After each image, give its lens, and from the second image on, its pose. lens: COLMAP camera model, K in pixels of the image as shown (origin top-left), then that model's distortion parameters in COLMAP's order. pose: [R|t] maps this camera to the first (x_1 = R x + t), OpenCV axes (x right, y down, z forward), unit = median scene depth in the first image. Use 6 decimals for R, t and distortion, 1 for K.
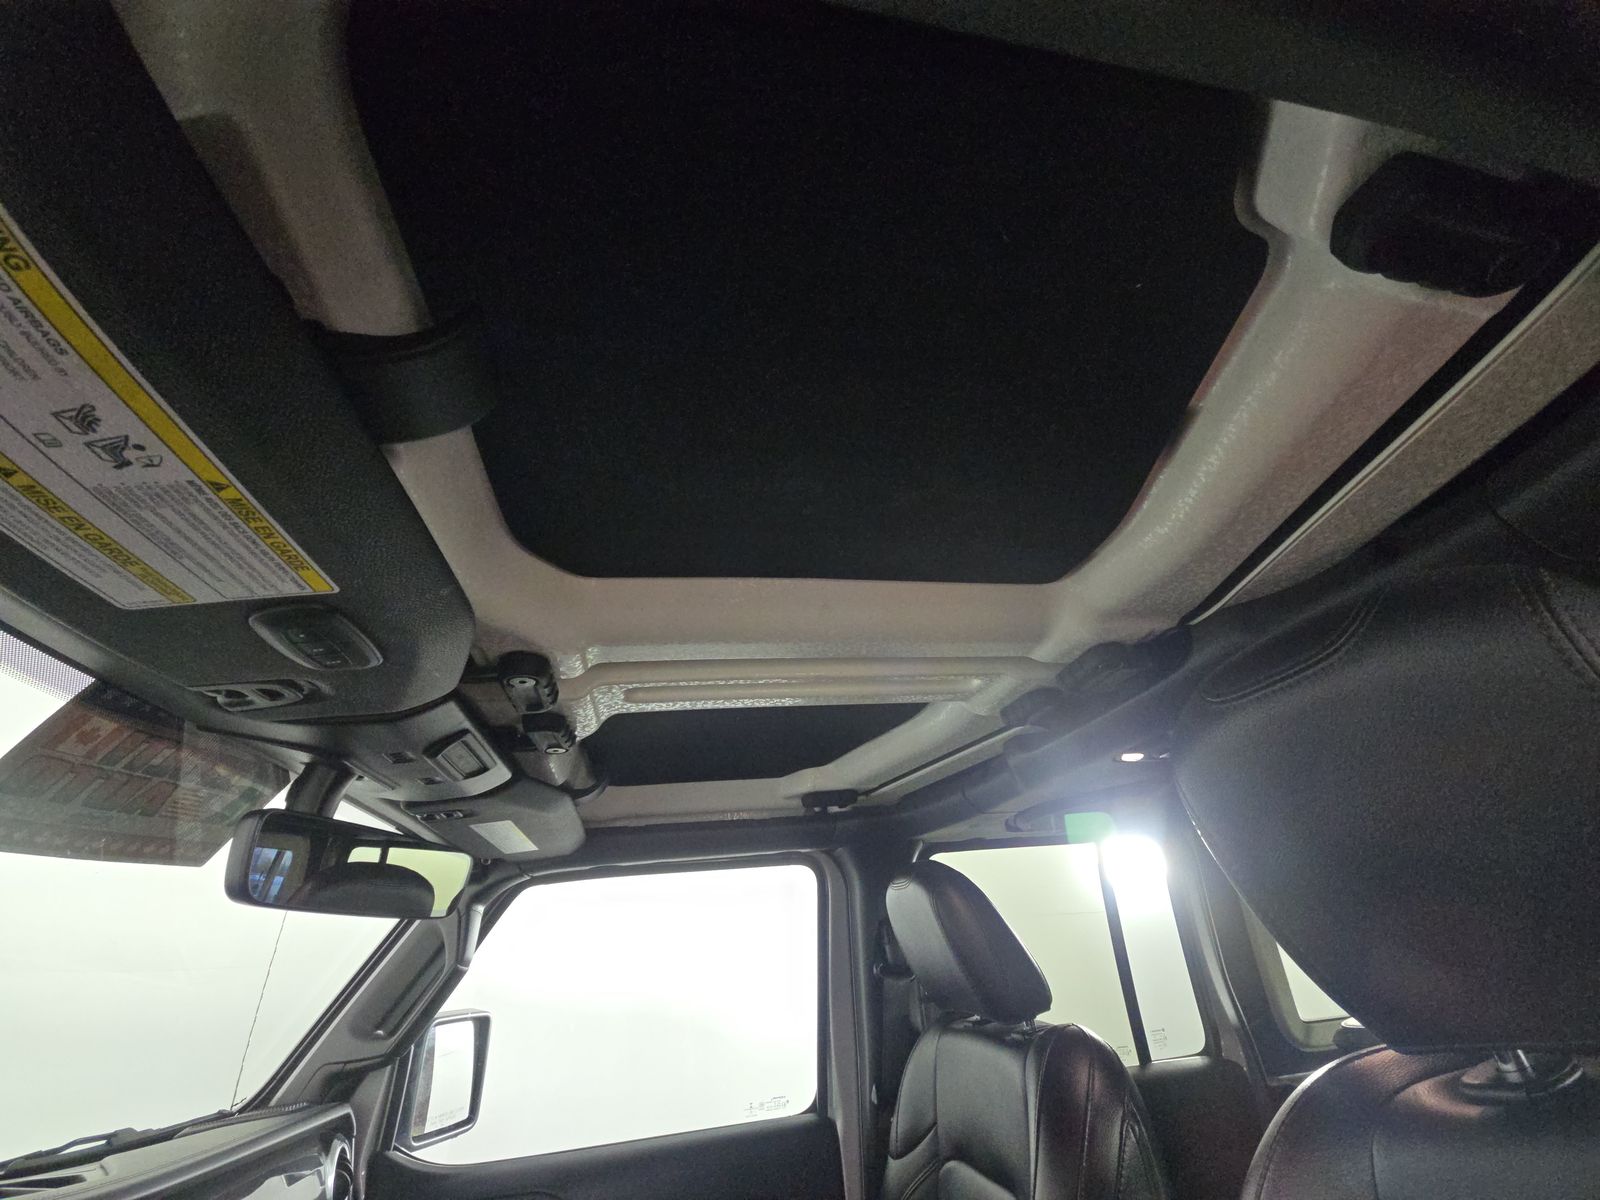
lens RADIAL K [[646.0, 0, 810.7], [0, 646.0, 590.6], [0, 0, 1]] dist [-0.001492, 0.000281]
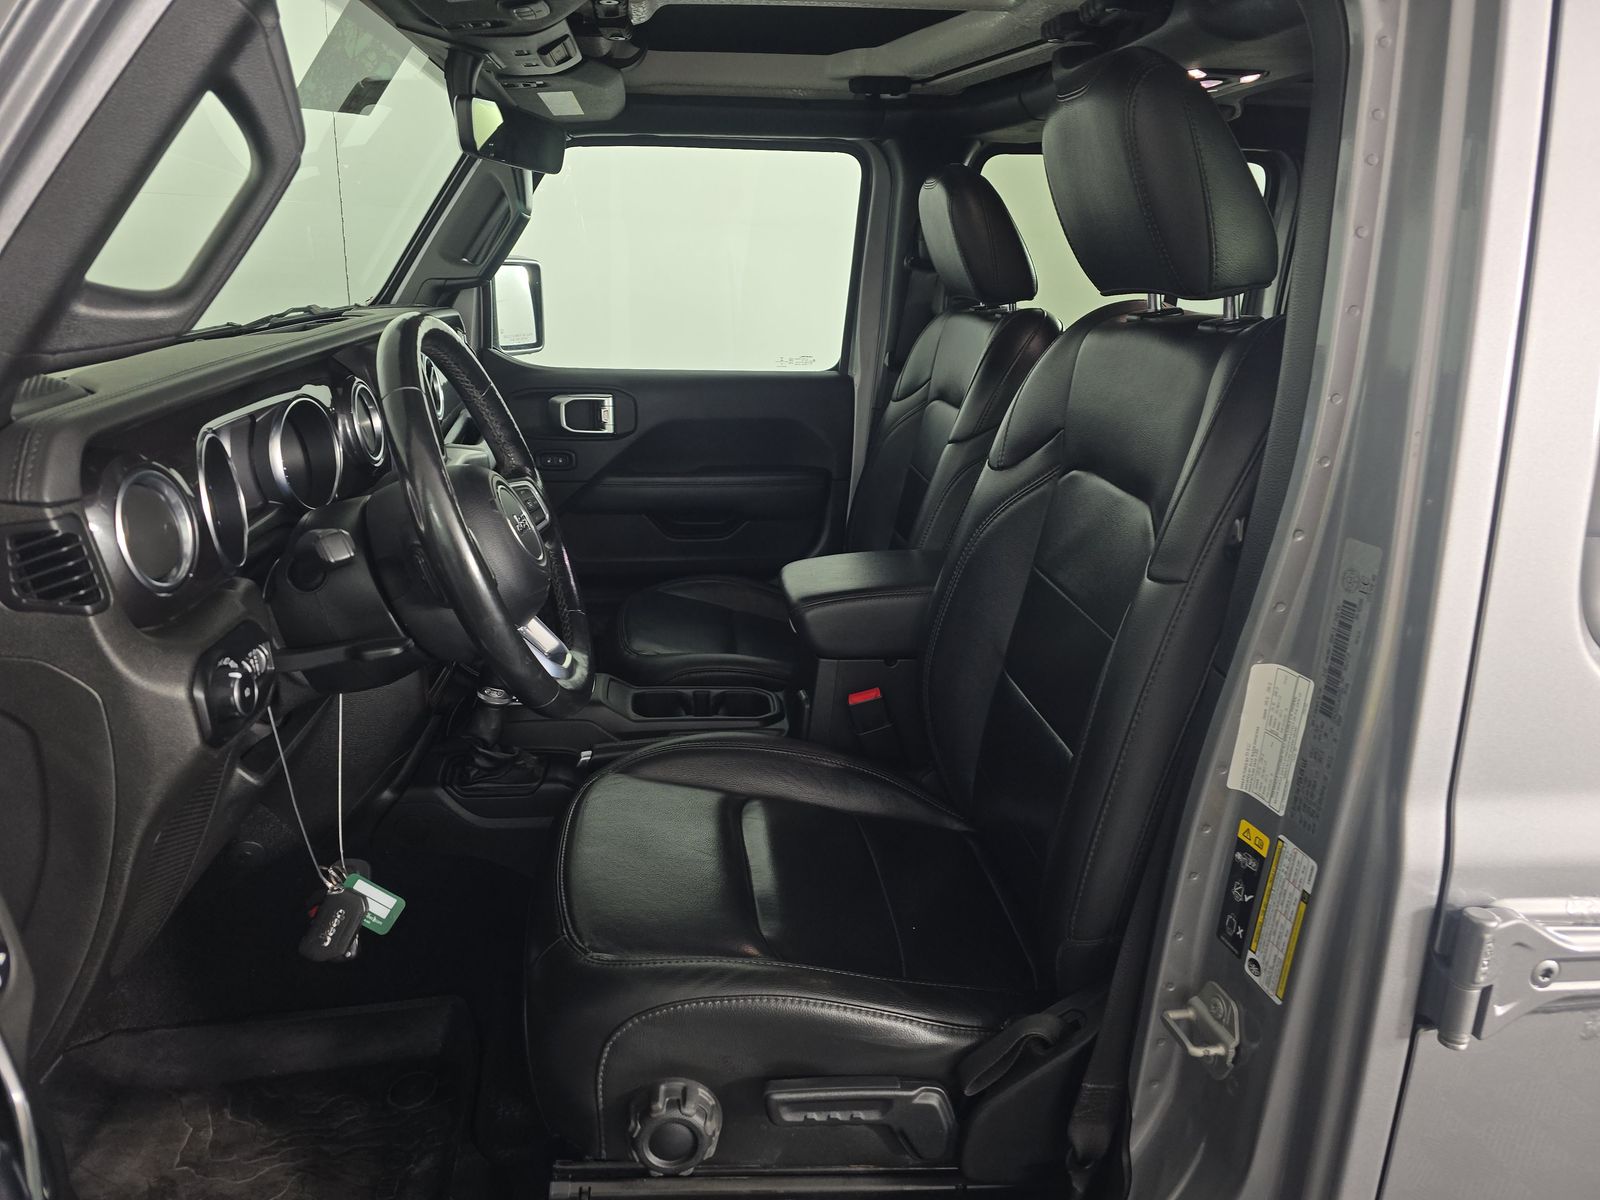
lens RADIAL K [[1077.4, 0, 803.0], [0, 1077.4, 597.9], [0, 0, 1]] dist [0.019560, -0.019501]
pose [[0.989989, 0.128588, -0.058201, 0.119583], [-0.047236, 0.690404, 0.721881, -0.313995], [0.133007, -0.711904, 0.689566, -0.664762]]
